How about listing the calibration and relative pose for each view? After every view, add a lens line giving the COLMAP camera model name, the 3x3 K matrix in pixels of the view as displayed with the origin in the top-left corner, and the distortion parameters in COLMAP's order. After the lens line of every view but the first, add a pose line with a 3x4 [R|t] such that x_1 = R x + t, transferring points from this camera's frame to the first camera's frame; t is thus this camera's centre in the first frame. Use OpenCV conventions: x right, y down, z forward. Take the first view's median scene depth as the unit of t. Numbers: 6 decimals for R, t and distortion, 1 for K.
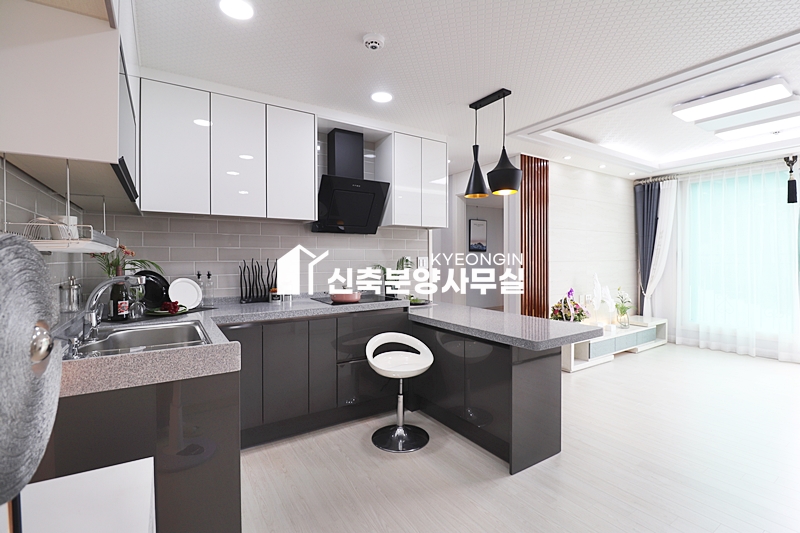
lens RADIAL K [[371.1, 0, 408.4], [0, 371.1, 259.2], [0, 0, 1]] dist [0.000575, -0.013614]
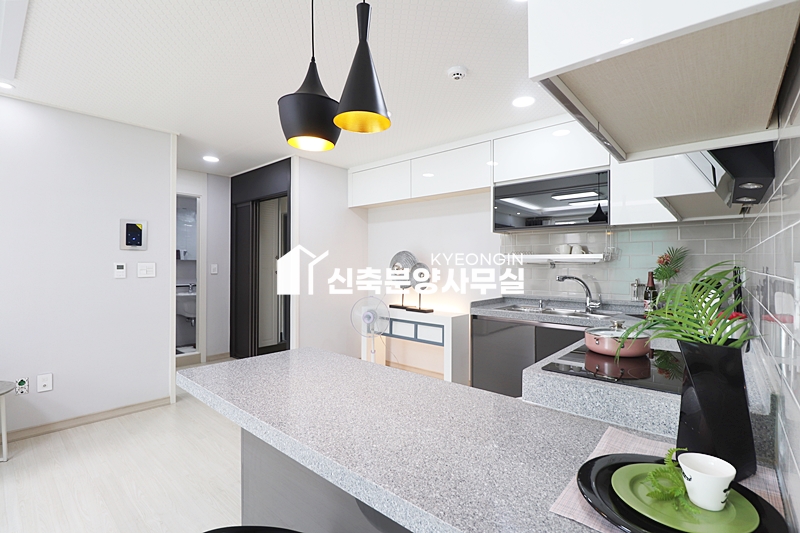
lens RADIAL K [[371.1, 0, 408.4], [0, 371.1, 259.2], [0, 0, 1]] dist [0.000575, -0.013614]
pose [[-0.960909, -0.003184, -0.276846, 0.220247], [-0.000980, 0.999967, -0.008099, -0.005433], [0.276862, -0.007511, -0.960880, 1.257833]]
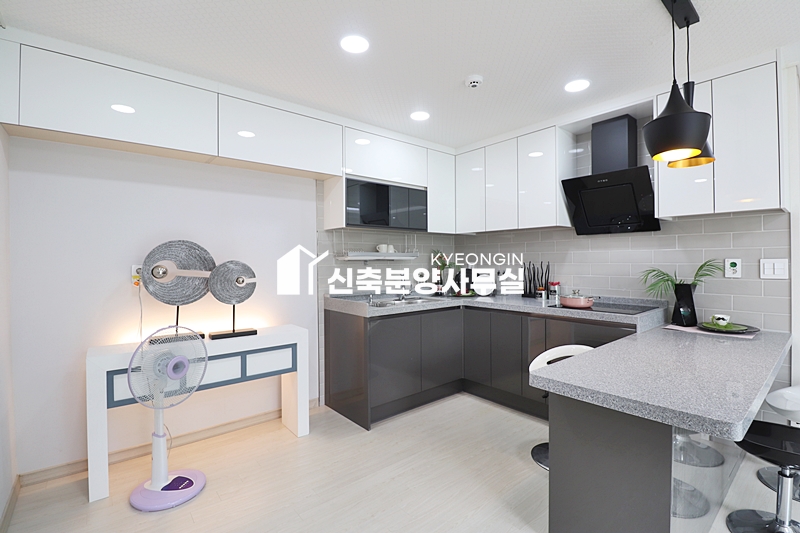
lens RADIAL K [[366.7, 0, 407.4], [0, 366.7, 262.6], [0, 0, 1]] dist [-0.000897, -0.013349]
pose [[0.115731, 0.005975, -0.993263, 0.648654], [0.000044, 0.999982, 0.006020, -0.004595], [0.993281, -0.000741, 0.115728, 0.403388]]
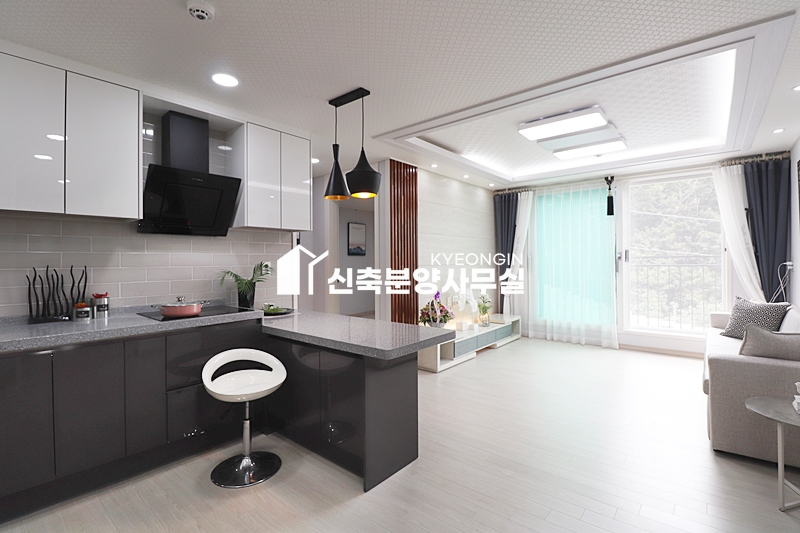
lens RADIAL K [[371.1, 0, 408.4], [0, 371.1, 259.2], [0, 0, 1]] dist [0.000575, -0.013614]
pose [[0.955700, -0.003529, 0.294320, 0.069501], [0.006325, 0.999943, -0.008546, -0.003572], [-0.294274, 0.010028, 0.955669, 0.036499]]
